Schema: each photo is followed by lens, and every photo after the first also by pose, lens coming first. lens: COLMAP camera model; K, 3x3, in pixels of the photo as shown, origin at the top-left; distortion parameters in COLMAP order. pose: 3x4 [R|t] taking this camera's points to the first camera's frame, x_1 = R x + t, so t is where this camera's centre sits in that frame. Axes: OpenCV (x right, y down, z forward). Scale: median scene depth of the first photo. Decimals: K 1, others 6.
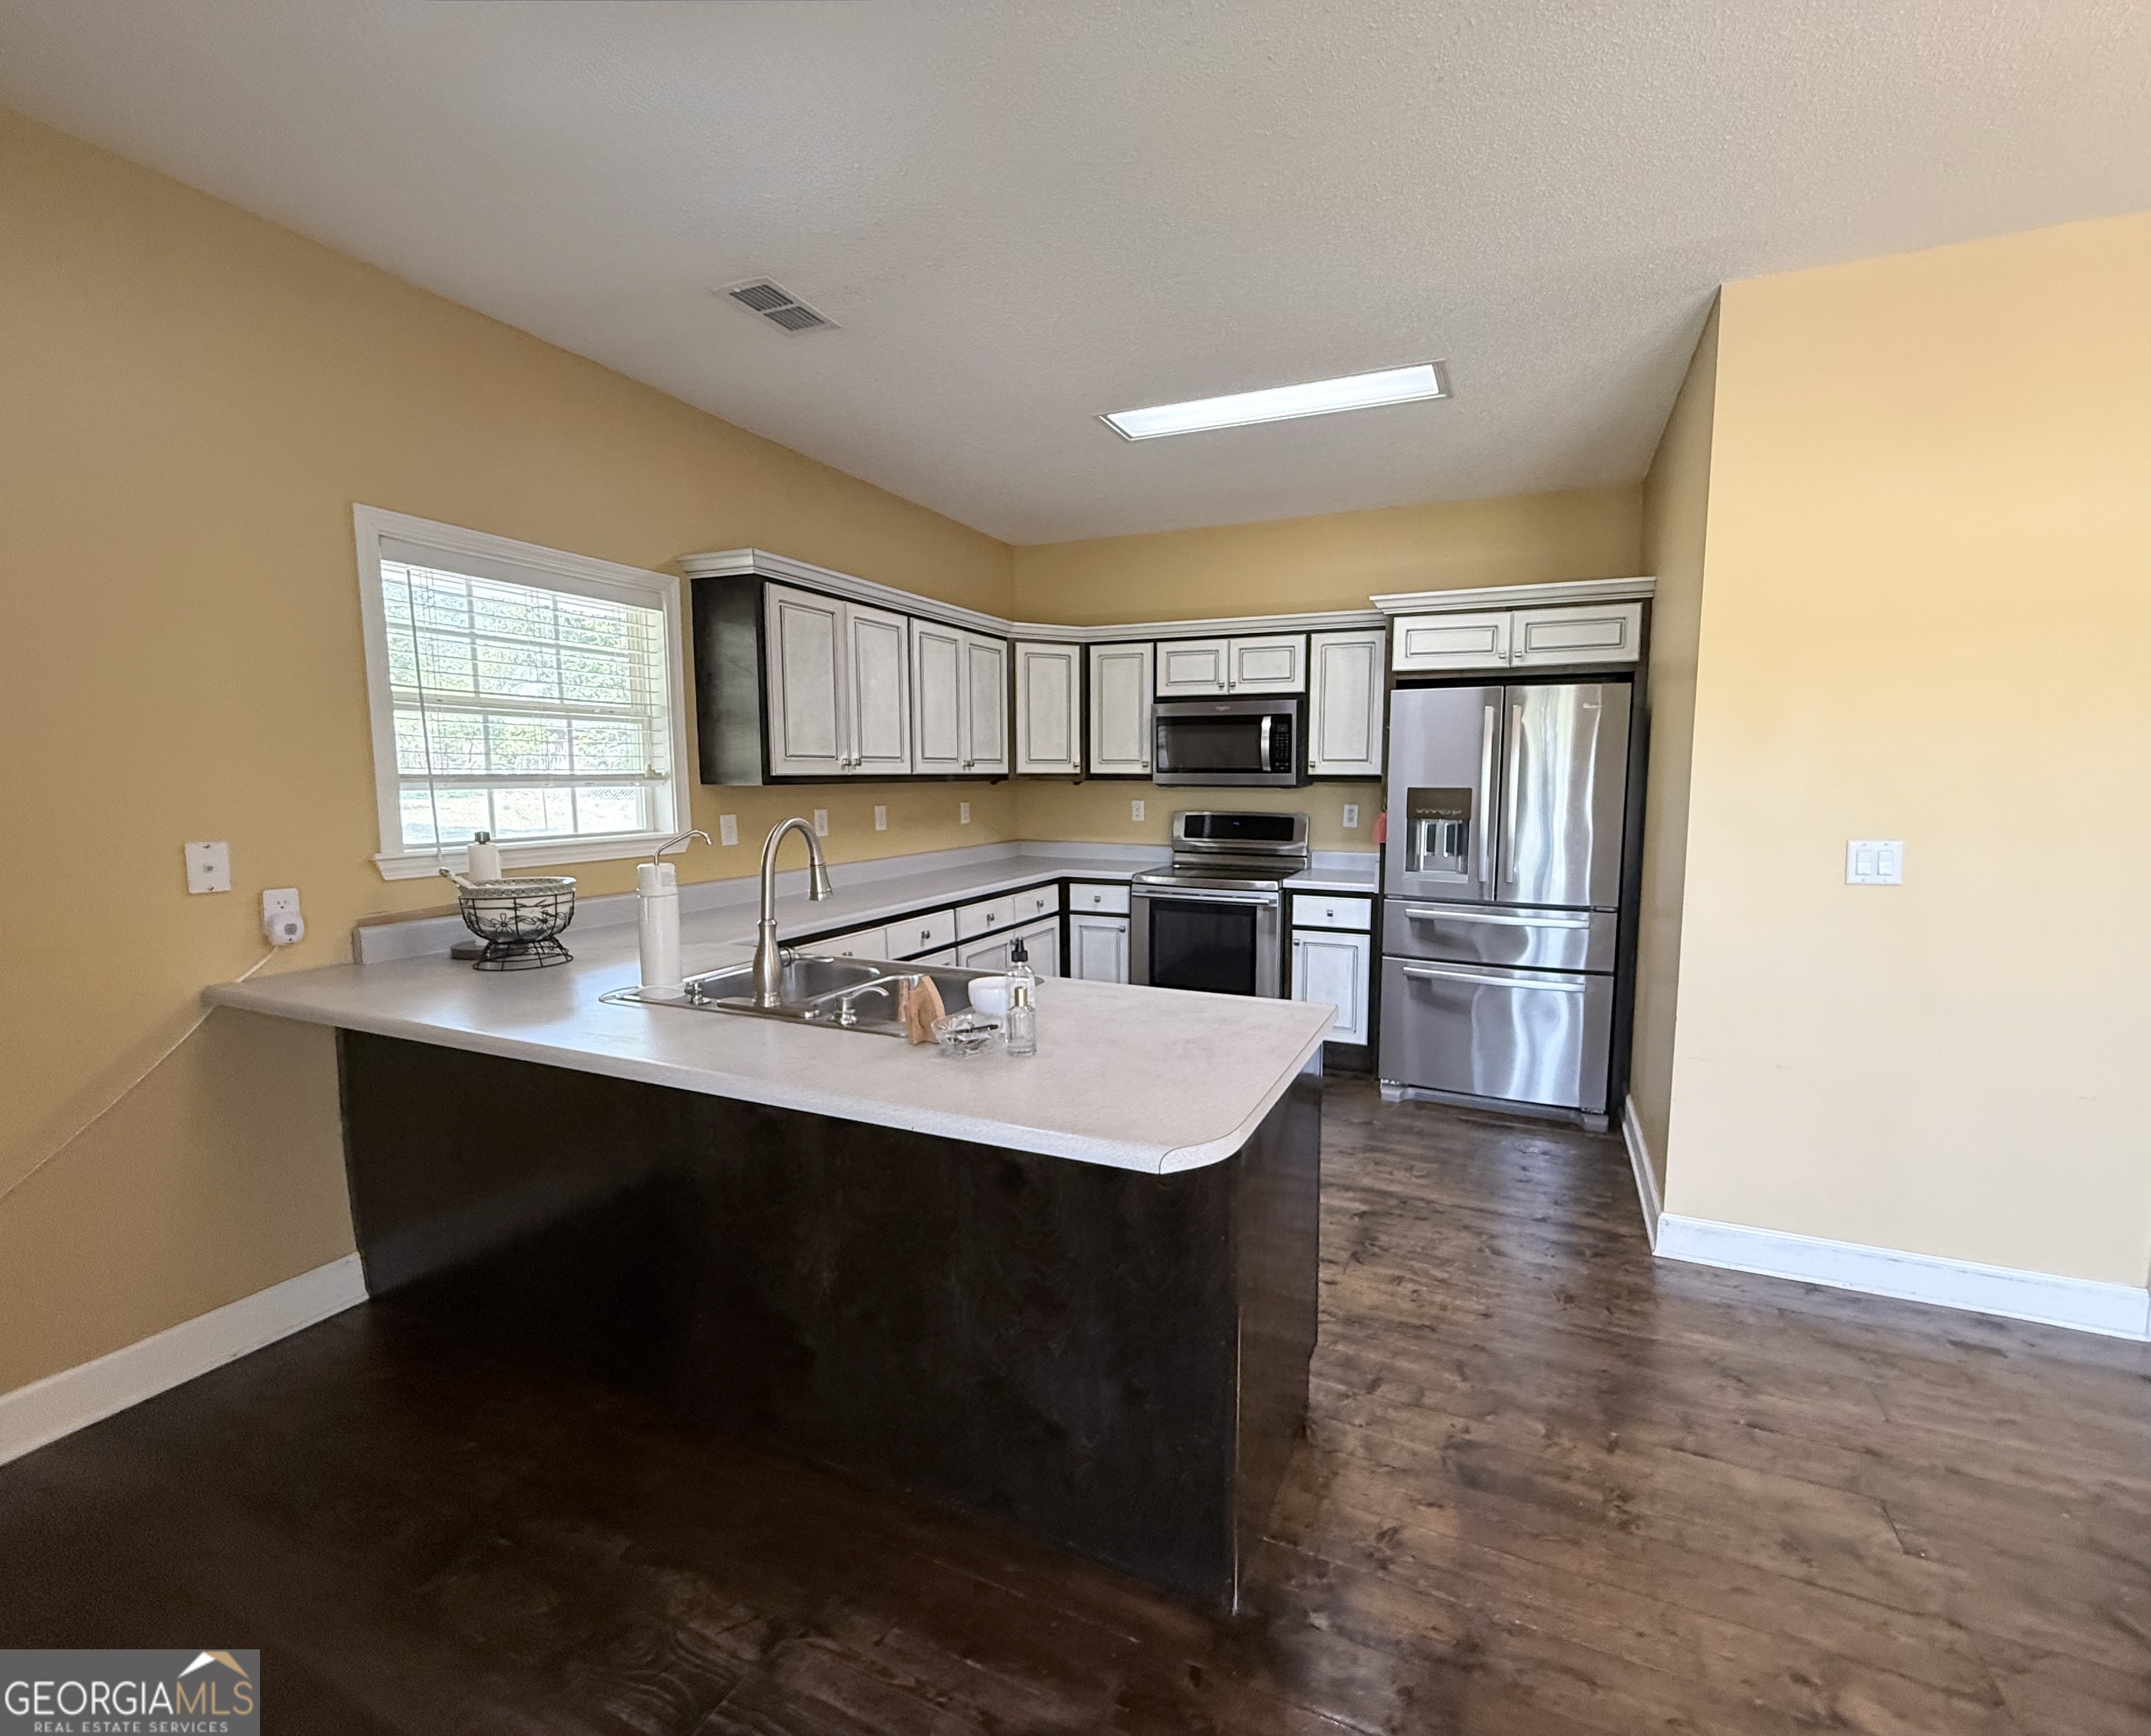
lens RADIAL K [[915.7, 0, 1150.1], [0, 915.7, 867.9], [0, 0, 1]] dist [-0.000916, 0.000287]
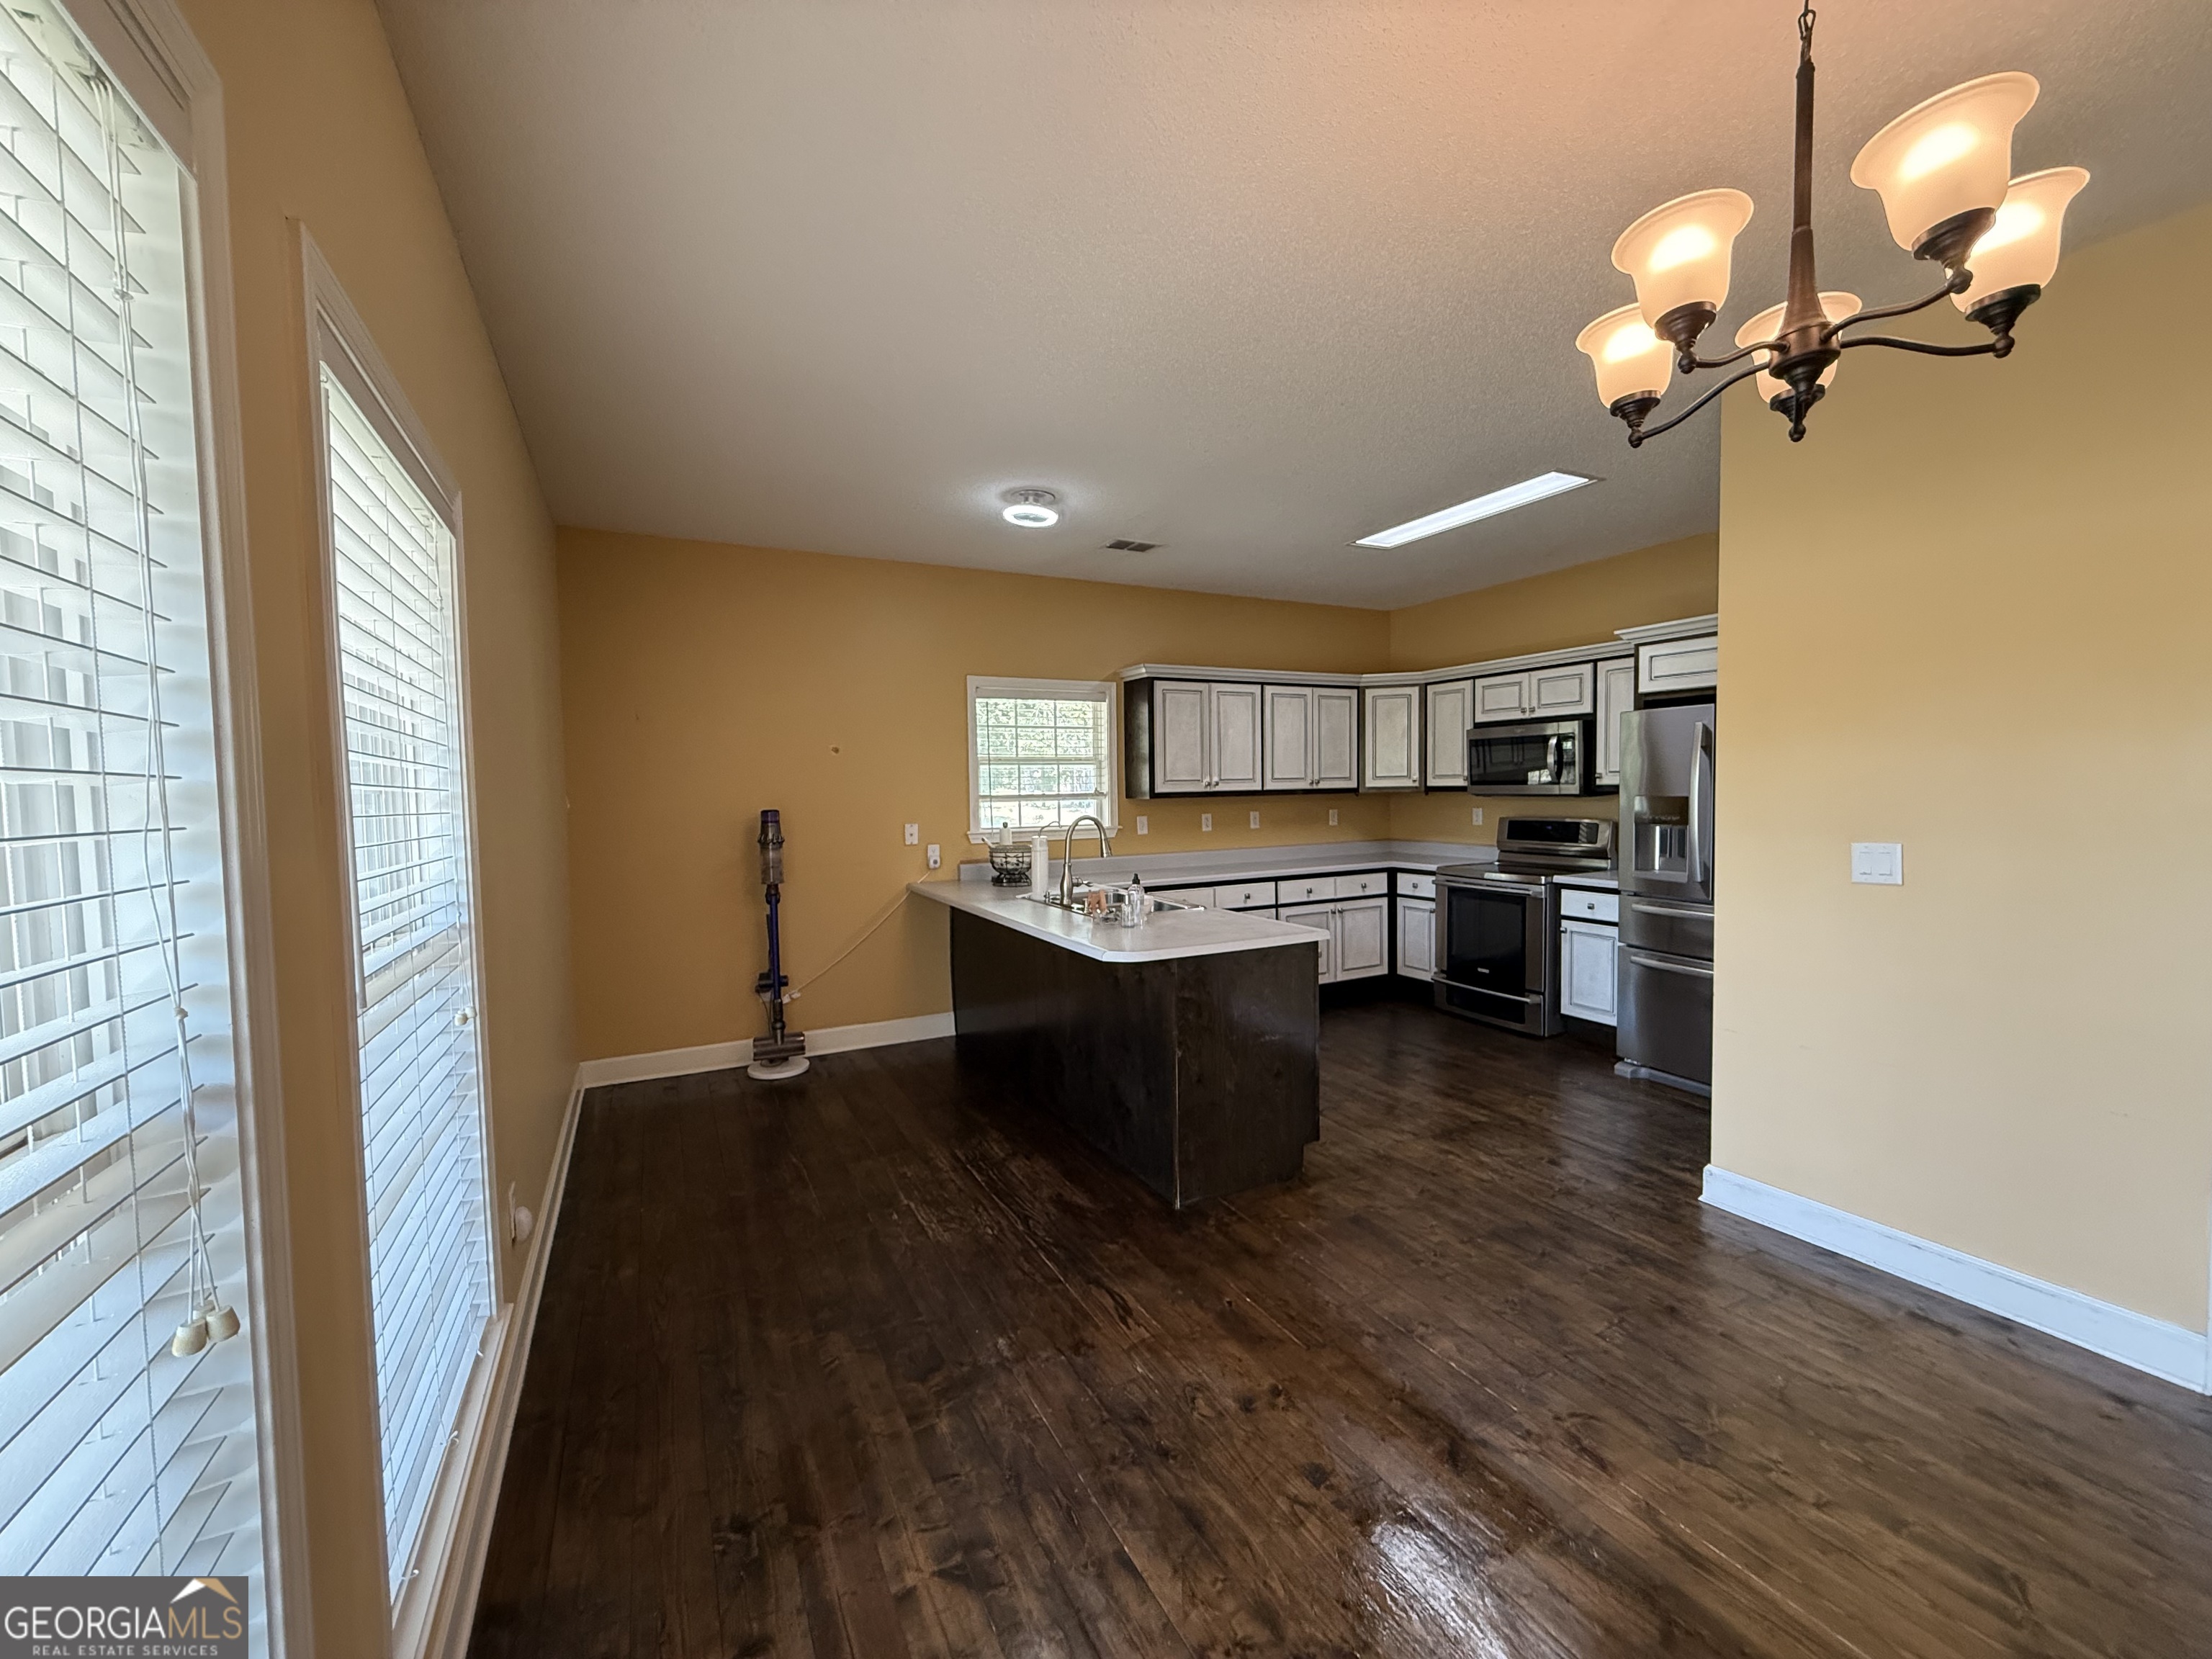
lens RADIAL K [[884.5, 0, 1106.9], [0, 884.5, 830.7], [0, 0, 1]] dist [-0.001631, 0.000716]
pose [[0.762150, 0.016899, -0.647180, 0.542430], [-0.048741, 0.998320, -0.031332, 0.023090], [0.645563, 0.055423, 0.761693, -0.279926]]
